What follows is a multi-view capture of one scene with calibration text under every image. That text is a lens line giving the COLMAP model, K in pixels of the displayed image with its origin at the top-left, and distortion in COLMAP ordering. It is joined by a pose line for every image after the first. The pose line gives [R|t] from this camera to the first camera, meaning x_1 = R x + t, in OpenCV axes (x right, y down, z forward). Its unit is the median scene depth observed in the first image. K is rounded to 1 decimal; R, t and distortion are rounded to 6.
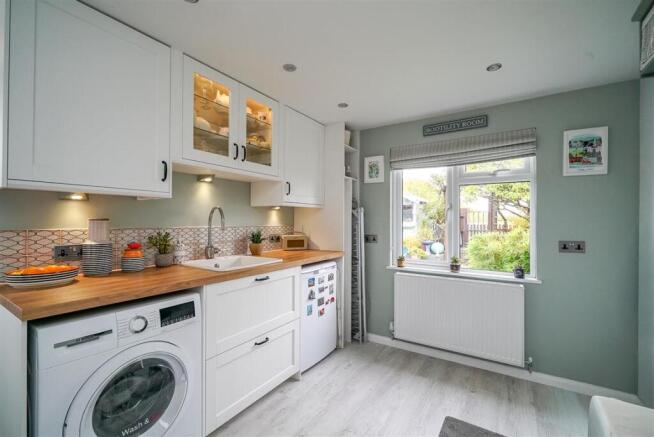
lens RADIAL K [[279.1, 0, 324.9], [0, 279.1, 219.6], [0, 0, 1]] dist [0.001991, 0.000066]
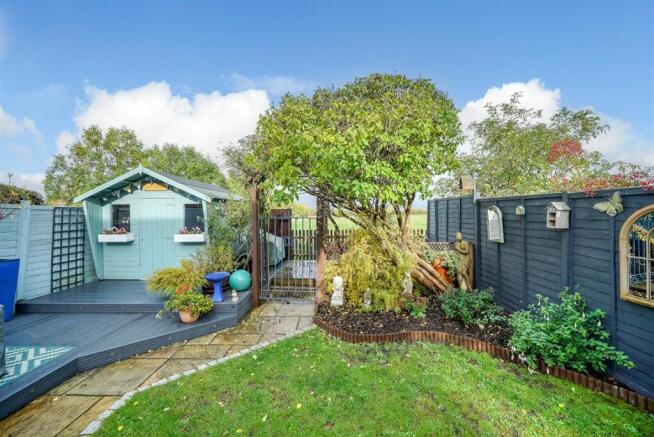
lens RADIAL K [[254.0, 0, 325.8], [0, 254.0, 215.0], [0, 0, 1]] dist [-0.000183, -0.000002]
pose [[0.842402, -0.017411, 0.538568, 0.286473], [0.012703, 0.999842, 0.012453, -0.037575], [-0.538699, -0.003649, 0.842490, 0.491028]]
